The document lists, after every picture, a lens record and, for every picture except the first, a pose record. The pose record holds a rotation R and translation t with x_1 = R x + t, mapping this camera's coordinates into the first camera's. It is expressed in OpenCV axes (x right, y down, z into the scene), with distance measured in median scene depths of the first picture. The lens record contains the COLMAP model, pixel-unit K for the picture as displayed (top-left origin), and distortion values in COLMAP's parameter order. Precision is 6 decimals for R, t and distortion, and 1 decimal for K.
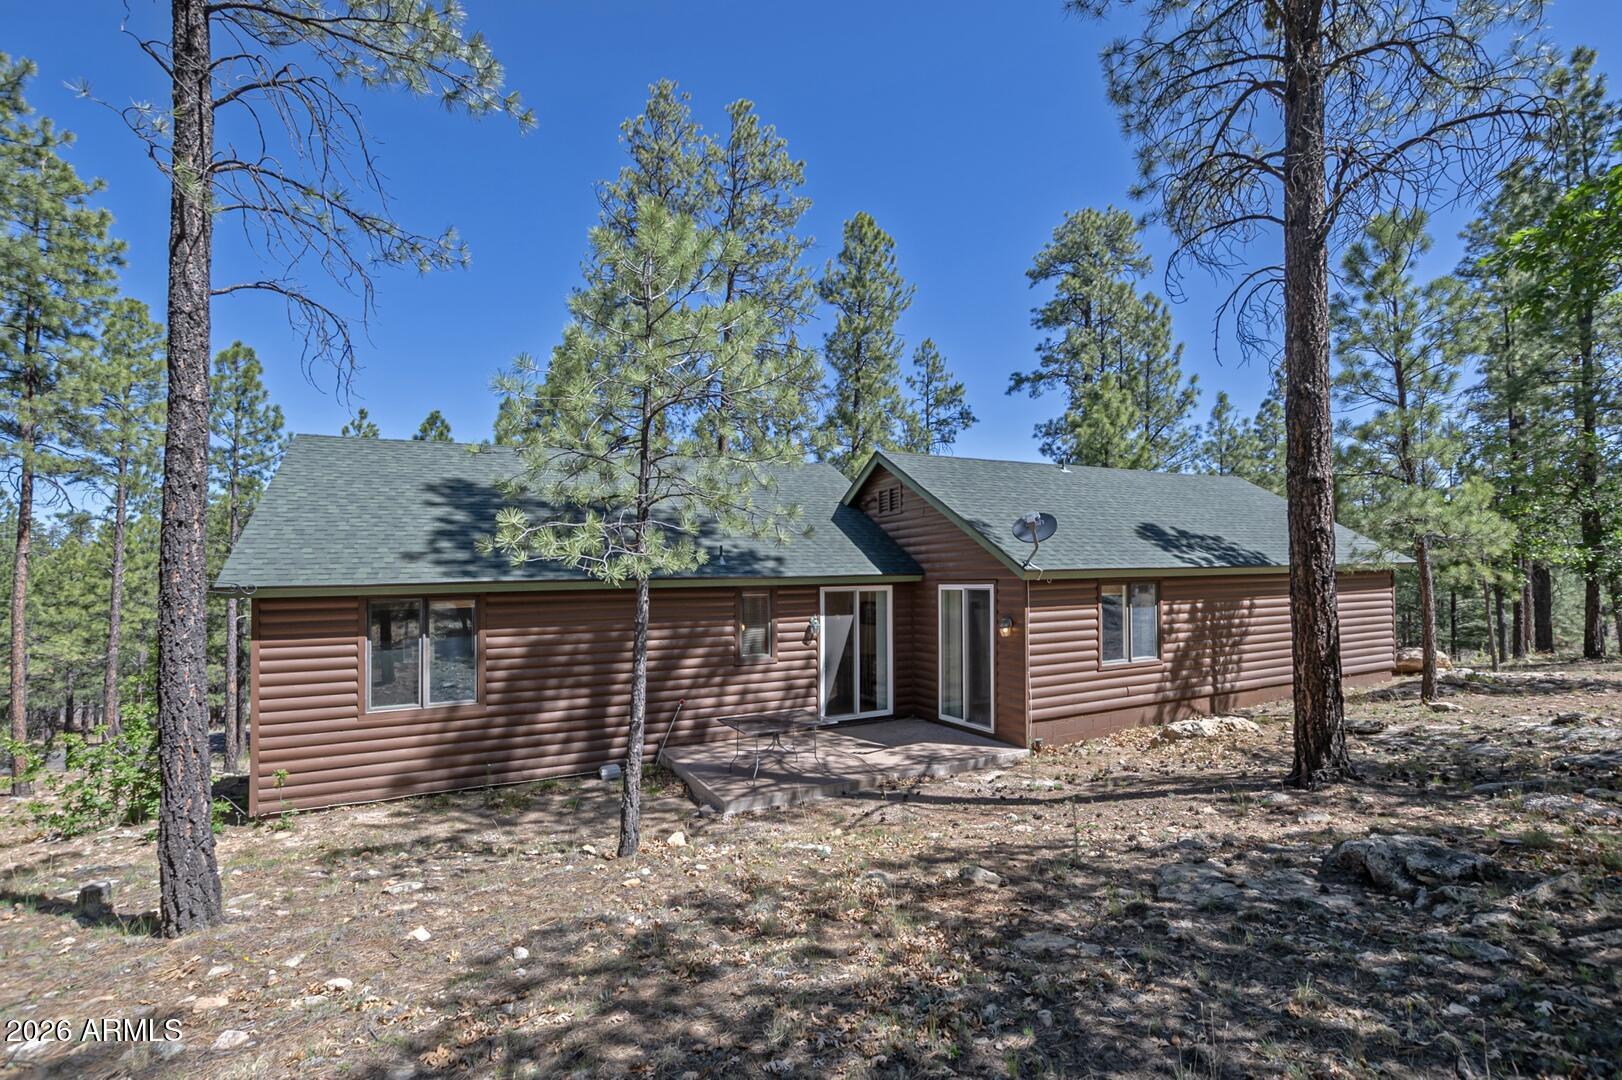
lens RADIAL K [[729.7, 0, 817.7], [0, 729.7, 537.5], [0, 0, 1]] dist [-0.015314, -0.000903]
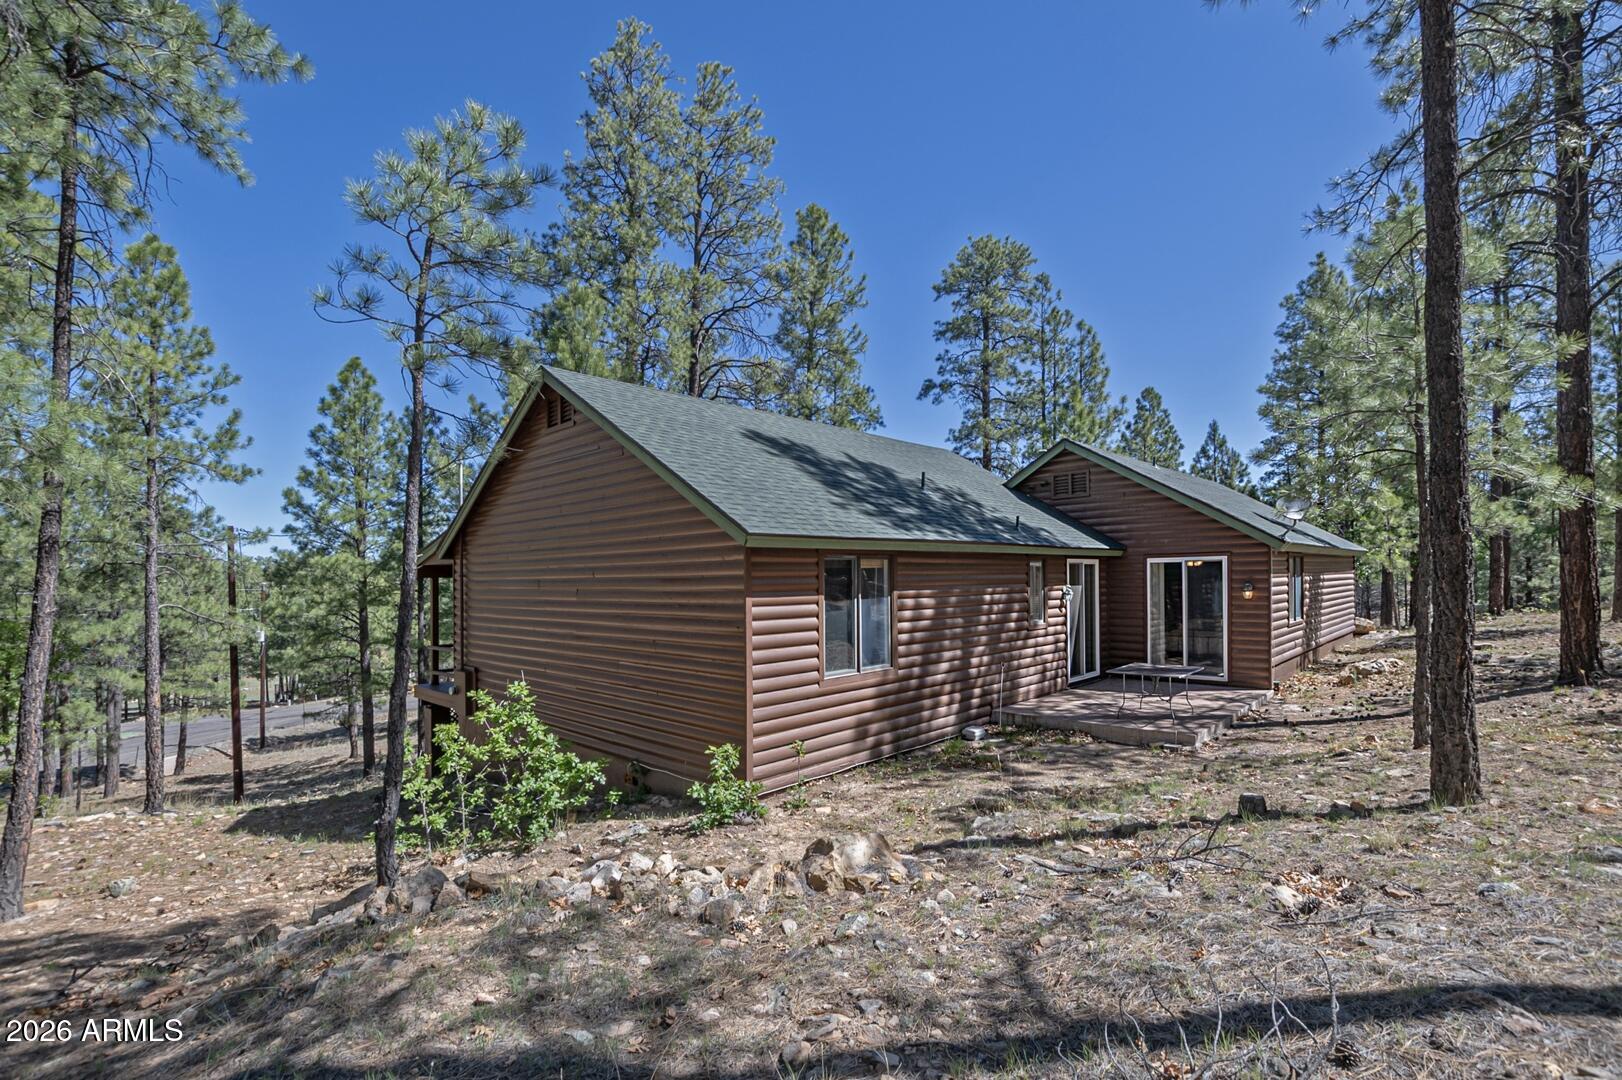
lens RADIAL K [[729.7, 0, 811.5], [0, 729.7, 565.4], [0, 0, 1]] dist [-0.015314, -0.000903]
pose [[0.941786, 0.011930, 0.336000, -0.845413], [-0.023813, 0.999227, 0.031266, 0.062524], [-0.335367, -0.037447, 0.941343, 0.121072]]
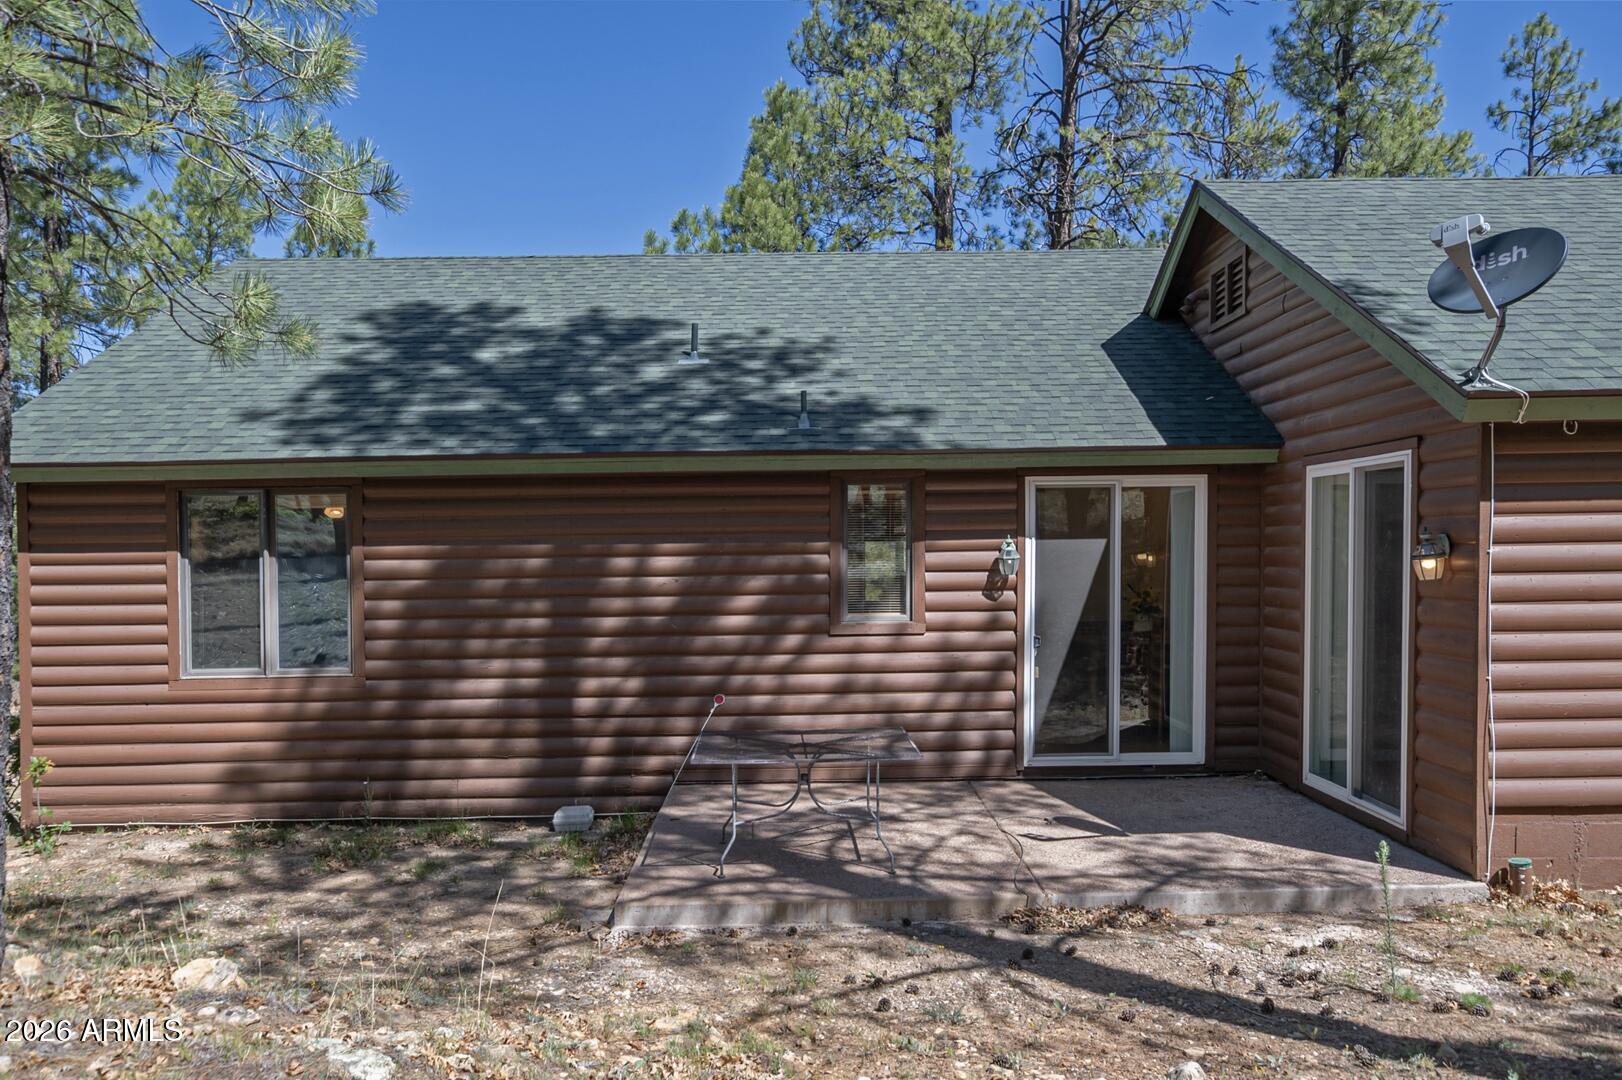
lens RADIAL K [[1152.6, 0, 815.1], [0, 1152.6, 549.3], [0, 0, 1]] dist [0.018315, 0.006940]
pose [[0.898705, 0.007916, -0.438483, 0.241360], [0.019996, 0.998058, 0.059003, 0.079517], [0.438098, -0.061794, 0.896801, 0.328878]]
